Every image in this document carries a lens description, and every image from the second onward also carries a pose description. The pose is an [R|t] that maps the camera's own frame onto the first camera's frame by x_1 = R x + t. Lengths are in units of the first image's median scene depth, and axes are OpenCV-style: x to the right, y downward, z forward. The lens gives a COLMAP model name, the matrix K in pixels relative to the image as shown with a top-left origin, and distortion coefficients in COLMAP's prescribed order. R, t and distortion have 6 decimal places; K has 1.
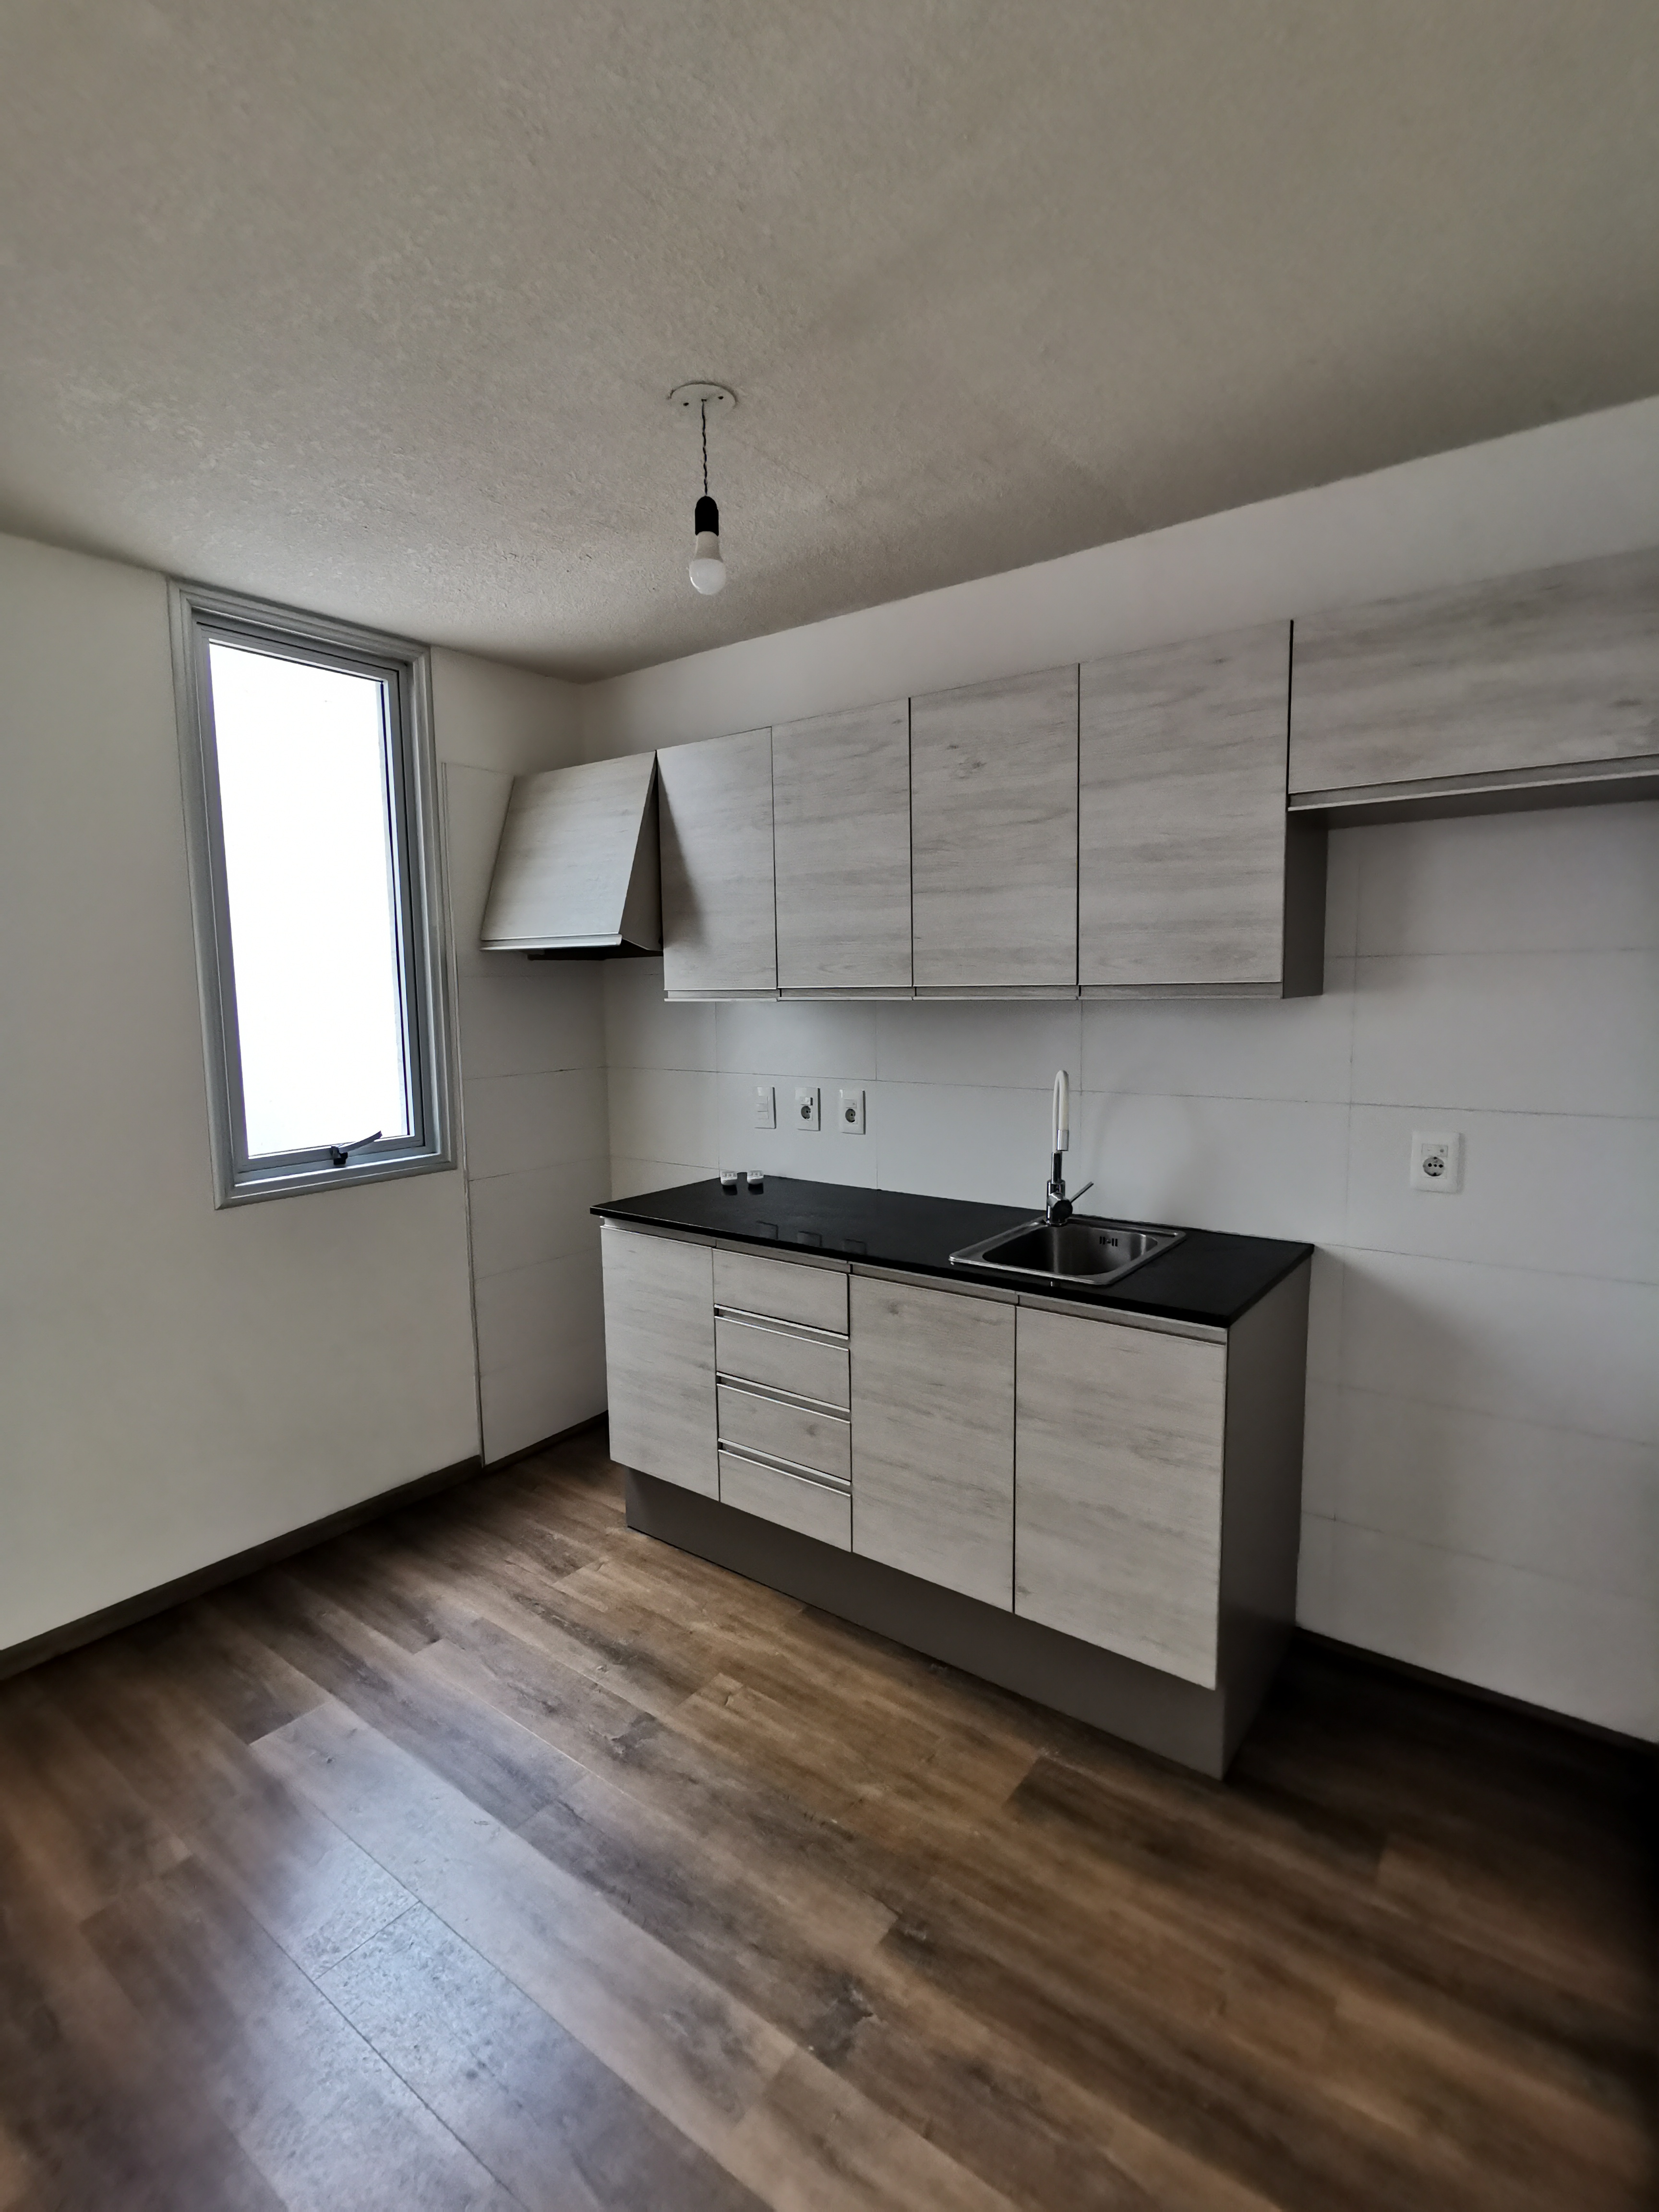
lens RADIAL K [[1062.9, 0, 836.4], [0, 1062.9, 1107.3], [0, 0, 1]] dist [-0.001802, -0.008083]
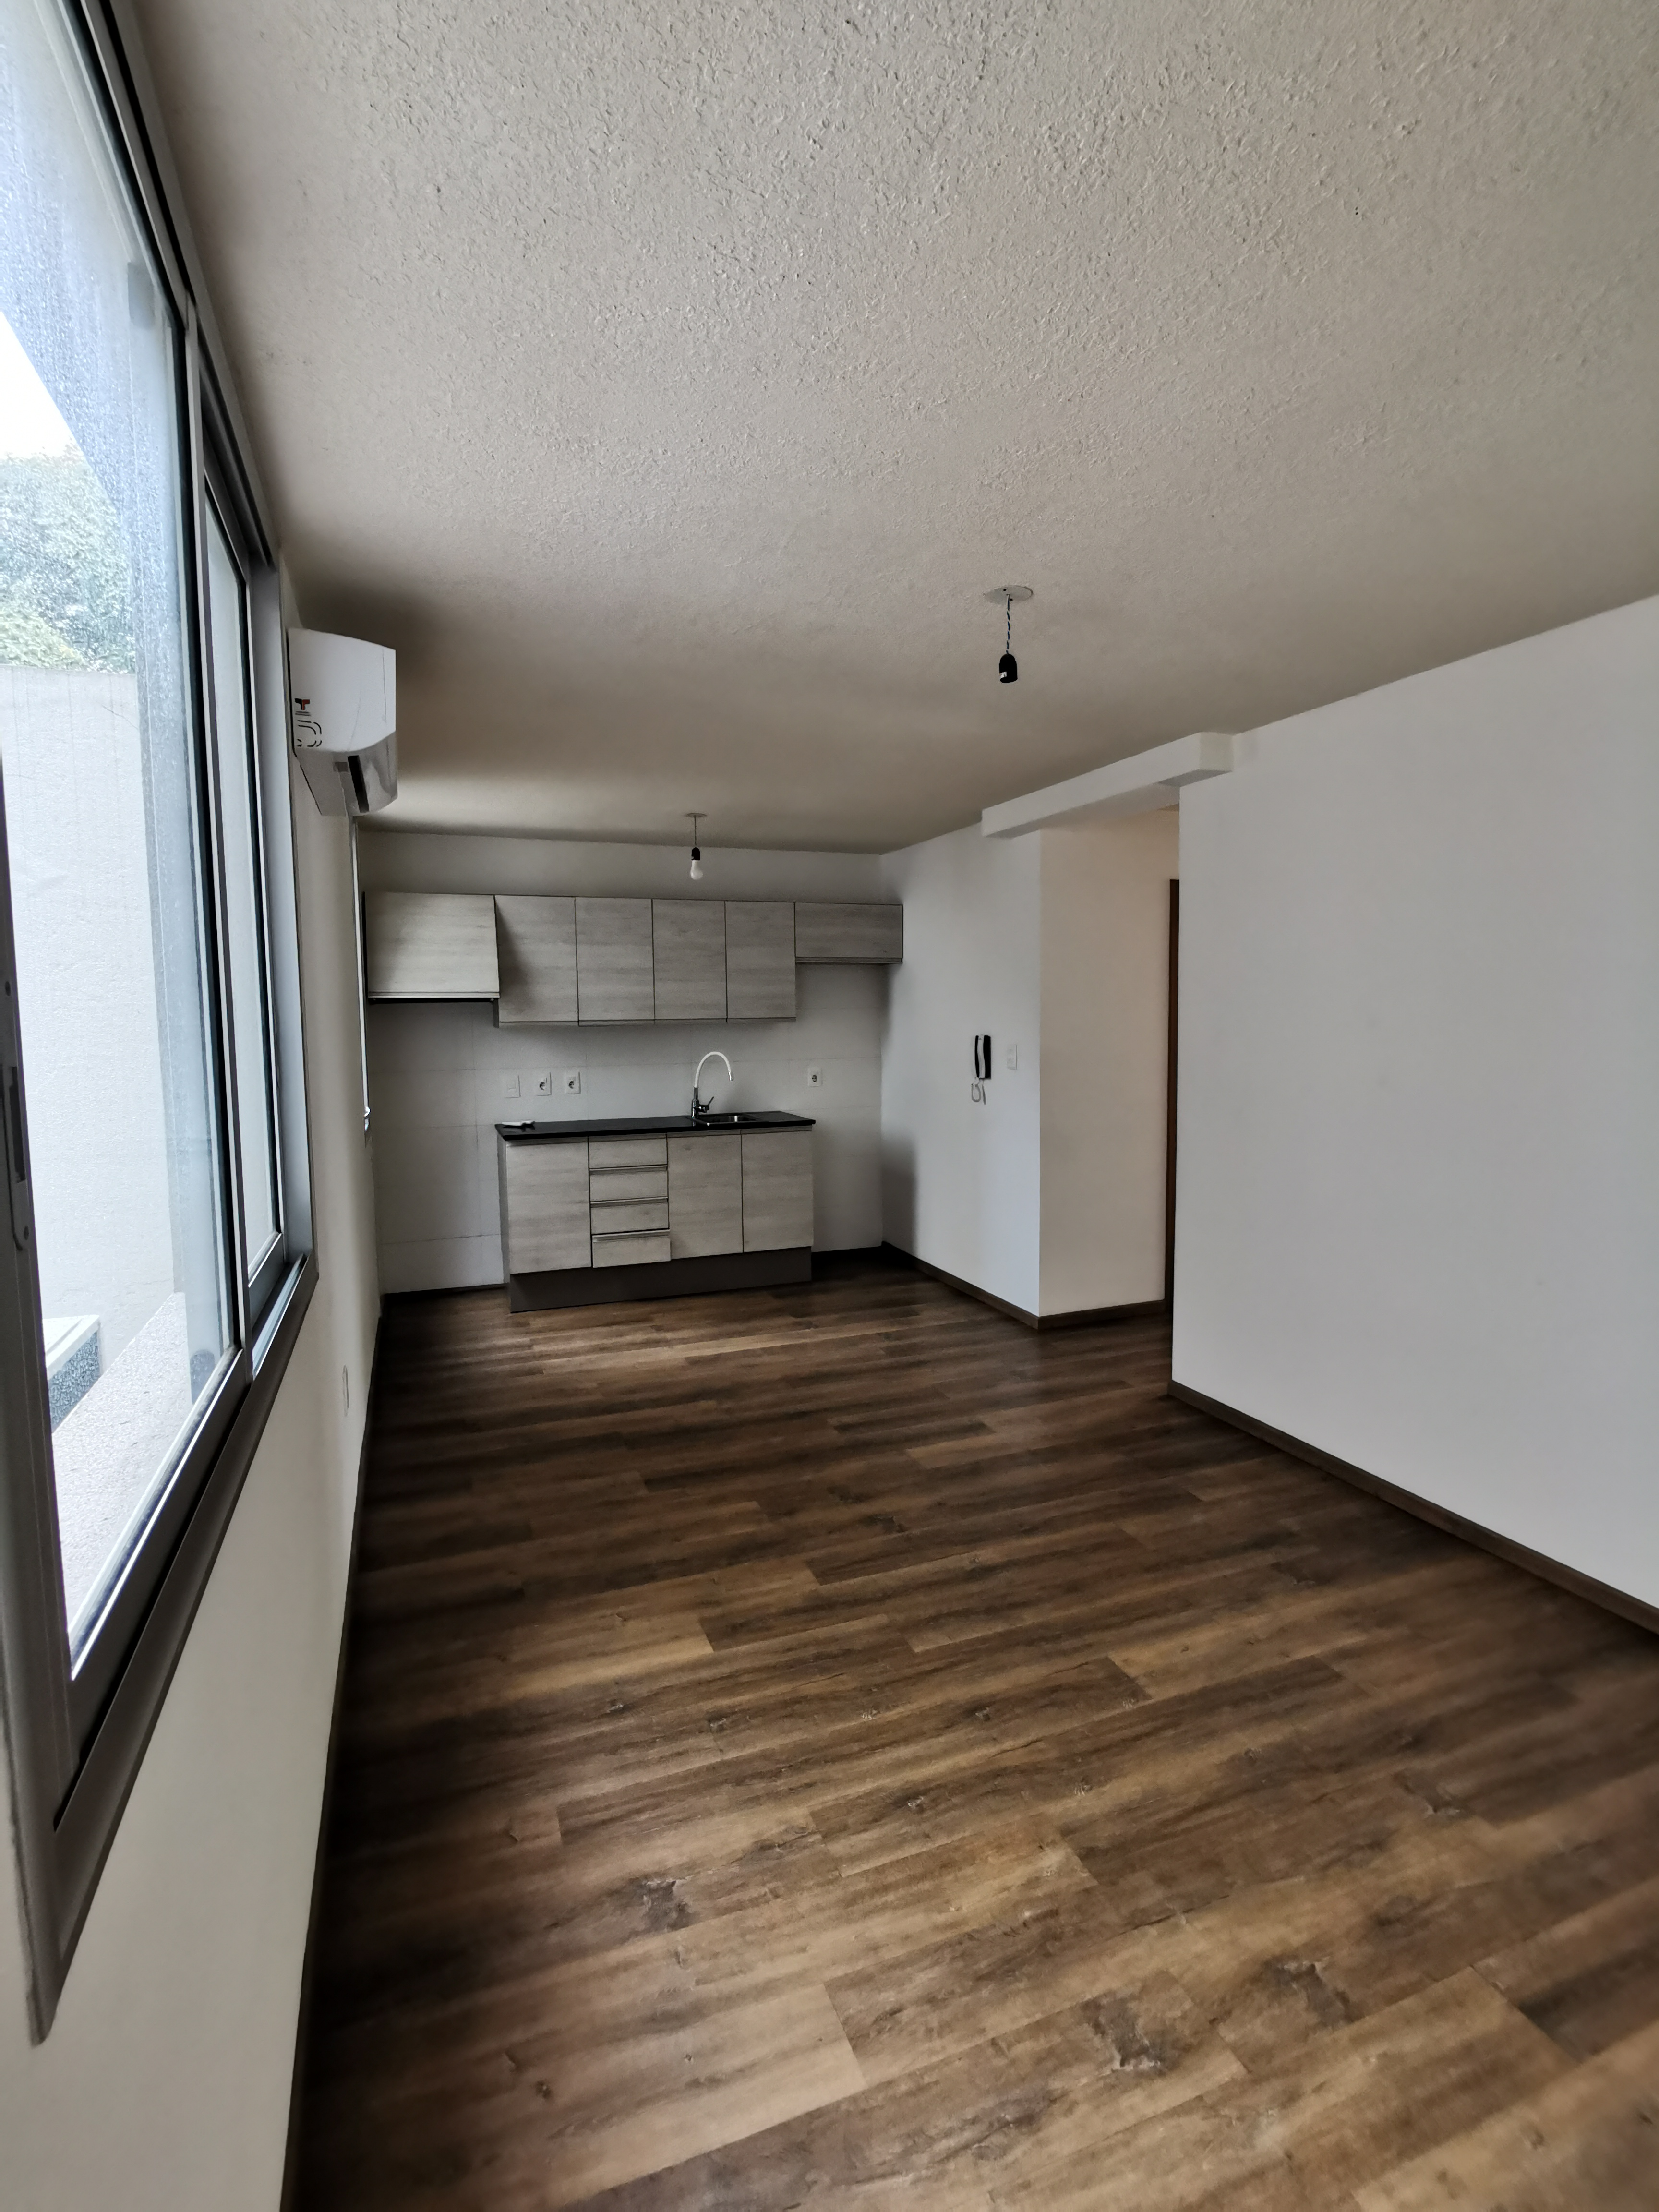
lens RADIAL K [[1062.9, 0, 834.4], [0, 1062.9, 1104.5], [0, 0, 1]] dist [-0.001802, -0.008083]
pose [[0.527995, -0.064590, 0.846788, -2.000633], [0.101703, 0.994737, 0.012460, 0.098730], [-0.843136, 0.079542, 0.531785, -0.660872]]
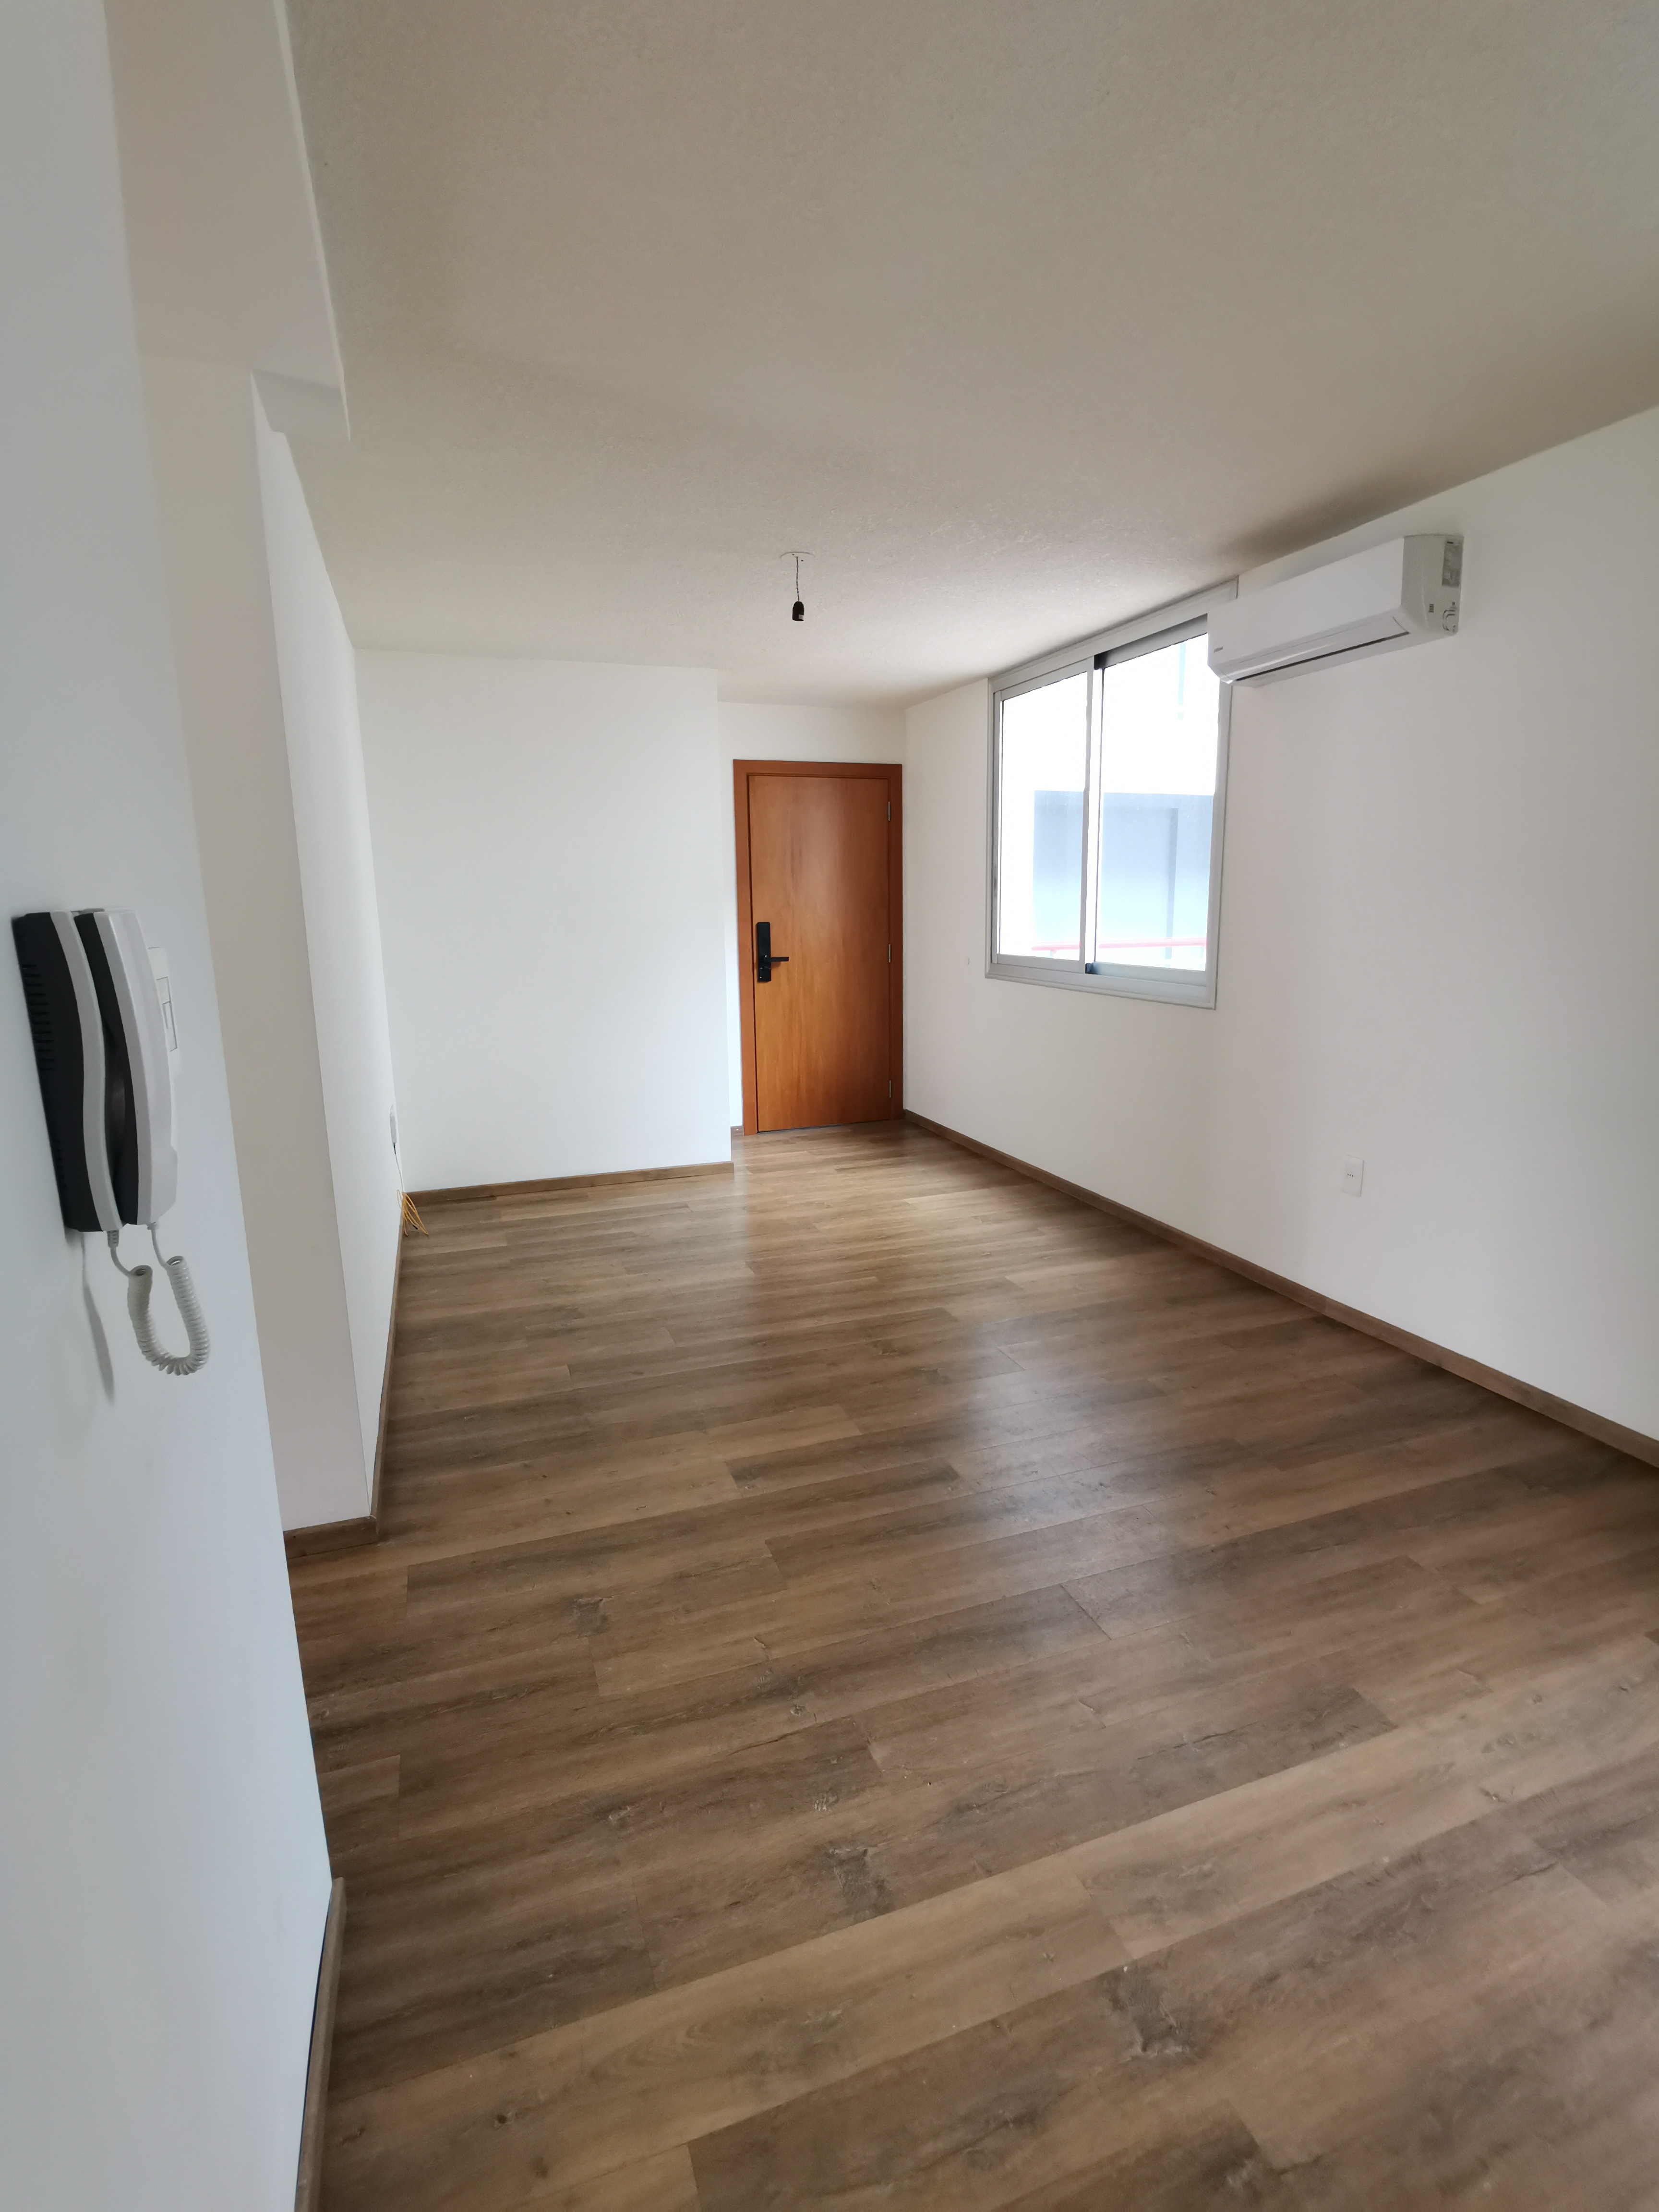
lens RADIAL K [[1062.9, 0, 832.9], [0, 1062.9, 1116.7], [0, 0, 1]] dist [-0.001802, -0.008083]
pose [[-0.549377, 0.189197, -0.813873, 0.516333], [-0.074103, 0.959158, 0.272992, -0.044286], [0.832282, 0.210287, -0.512919, 0.778534]]
